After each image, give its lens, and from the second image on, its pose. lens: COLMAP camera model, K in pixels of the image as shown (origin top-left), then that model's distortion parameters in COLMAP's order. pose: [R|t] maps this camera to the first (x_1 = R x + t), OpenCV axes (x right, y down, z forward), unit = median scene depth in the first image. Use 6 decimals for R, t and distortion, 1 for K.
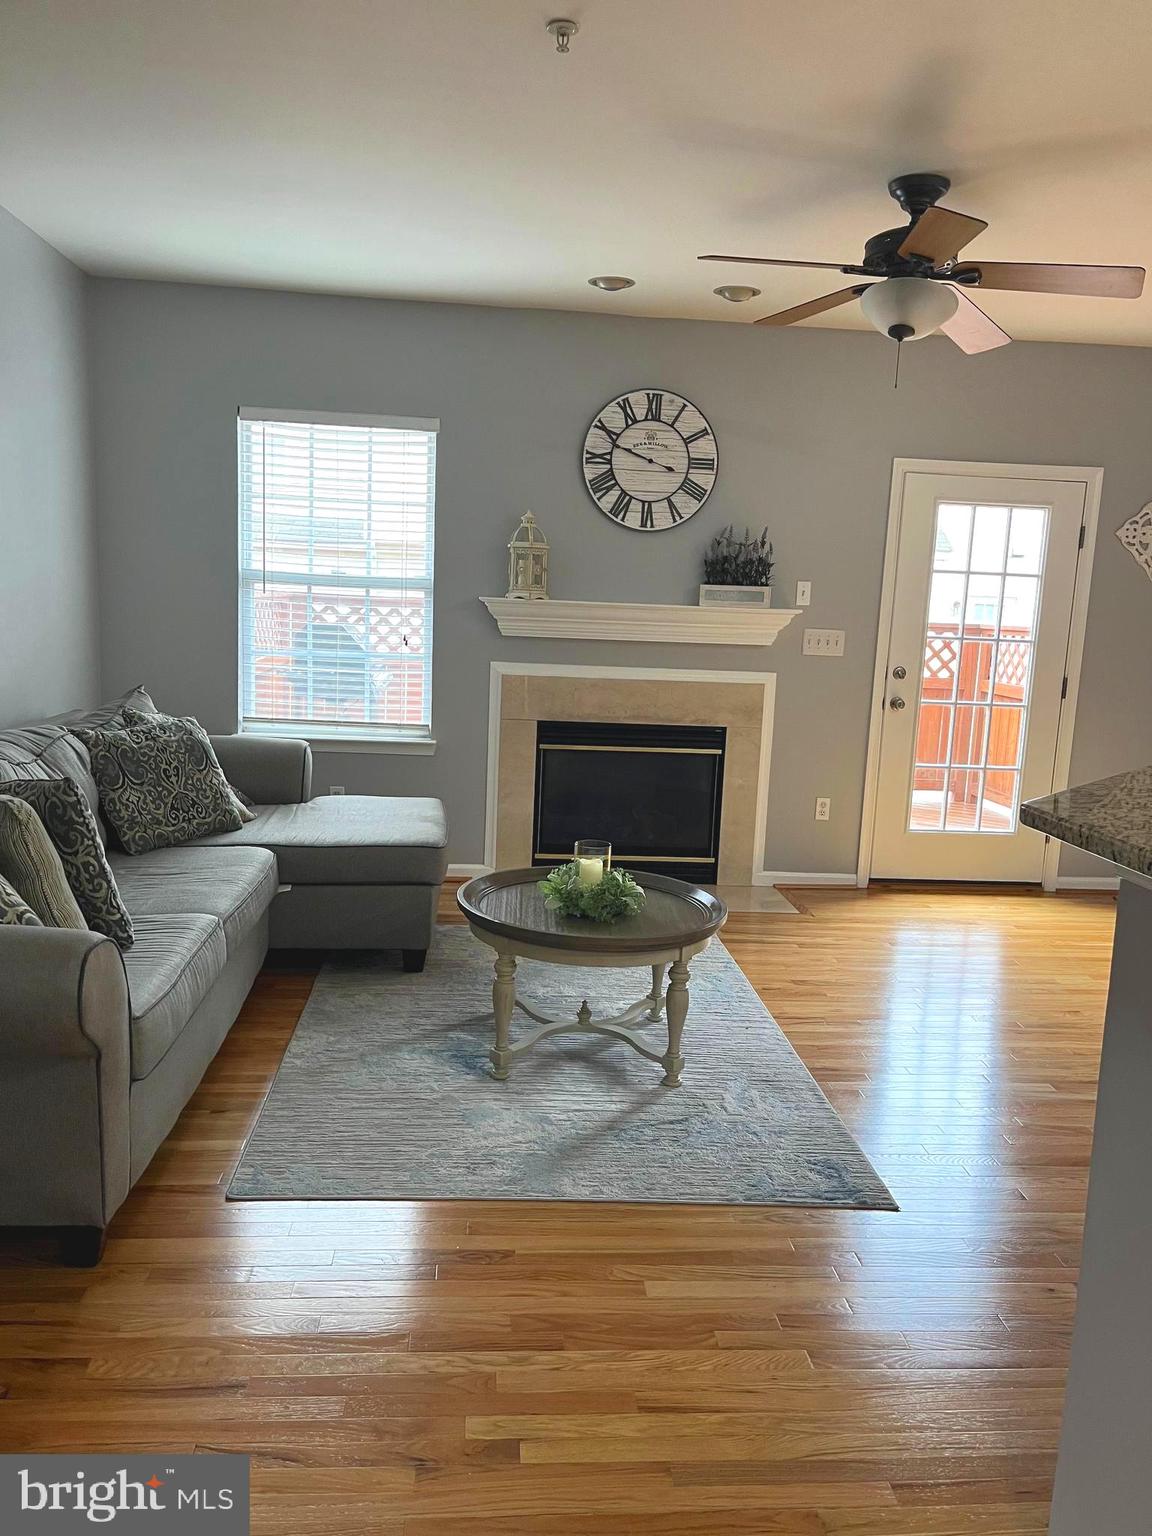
lens RADIAL K [[1166.8, 0, 586.6], [0, 1166.8, 772.7], [0, 0, 1]] dist [0.051857, -0.061169]
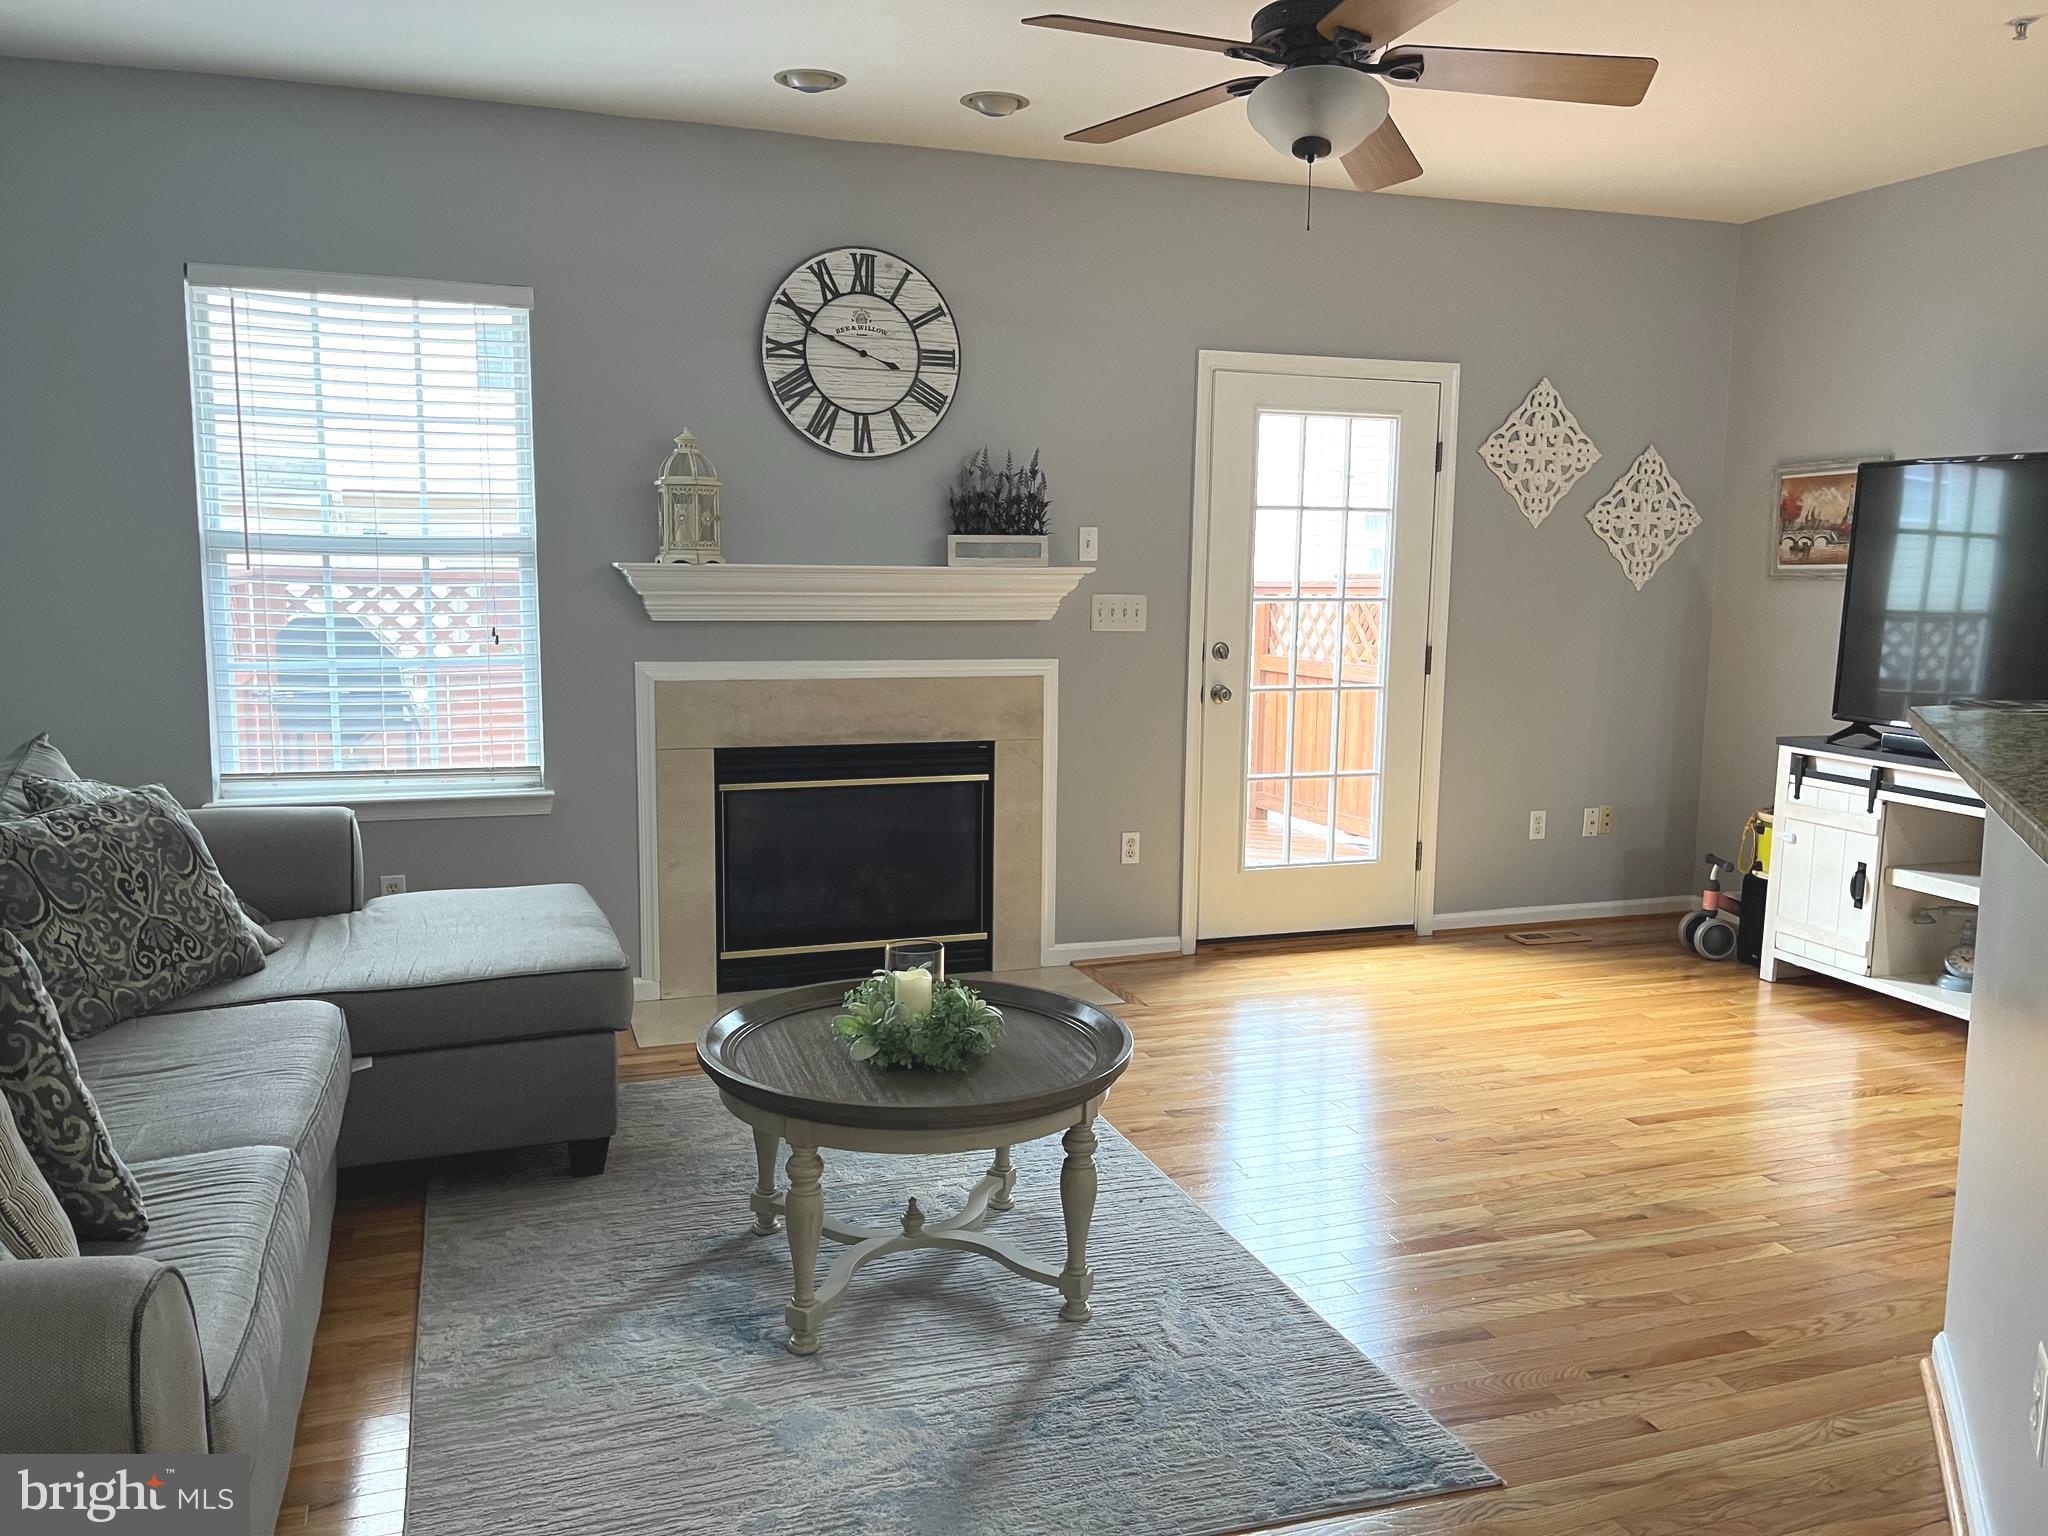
lens RADIAL K [[1555.8, 0, 1032.1], [0, 1555.8, 766.7], [0, 0, 1]] dist [0.051857, -0.061169]
pose [[0.967736, -0.066189, 0.243118, -0.107645], [0.070145, 0.997508, -0.007638, -0.020161], [-0.242006, 0.024445, 0.969967, 0.142018]]
